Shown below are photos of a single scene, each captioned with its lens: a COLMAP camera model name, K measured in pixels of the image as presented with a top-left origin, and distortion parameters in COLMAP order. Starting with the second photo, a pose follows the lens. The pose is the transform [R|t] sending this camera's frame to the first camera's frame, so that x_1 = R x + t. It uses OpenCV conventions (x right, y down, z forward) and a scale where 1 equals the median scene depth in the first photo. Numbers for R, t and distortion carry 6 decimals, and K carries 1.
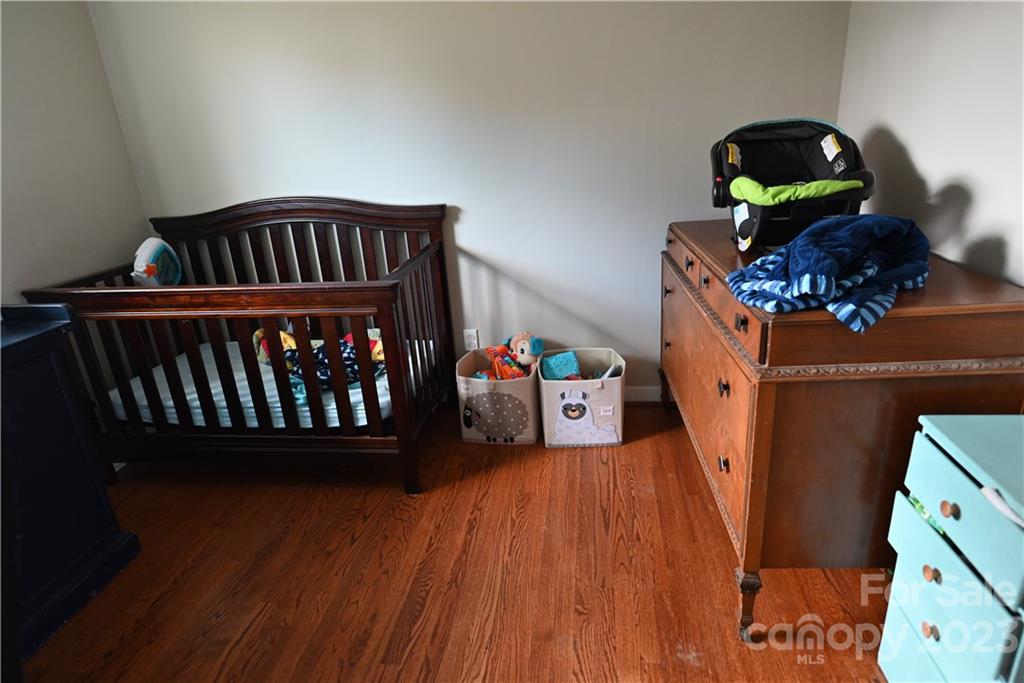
lens RADIAL K [[572.4, 0, 503.4], [0, 572.4, 340.2], [0, 0, 1]] dist [-0.002817, 0.001410]
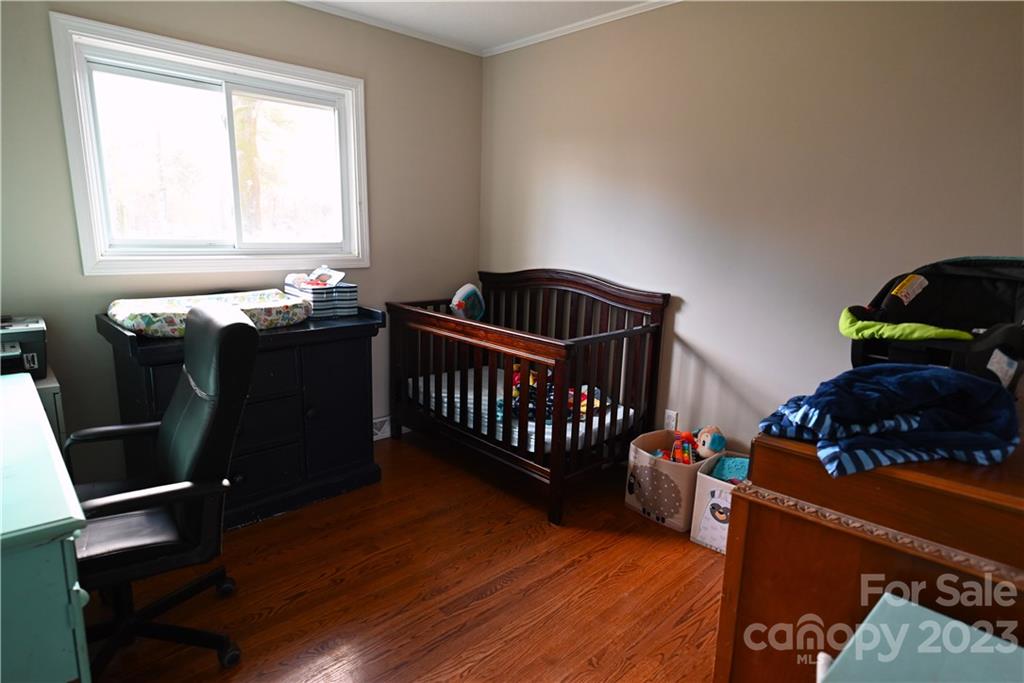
lens RADIAL K [[572.4, 0, 503.4], [0, 572.4, 340.2], [0, 0, 1]] dist [-0.002817, 0.001410]
pose [[0.763926, 0.207167, -0.611146, 0.404381], [-0.287643, 0.957094, -0.035114, -0.021131], [0.577649, 0.202616, 0.790739, -0.064053]]
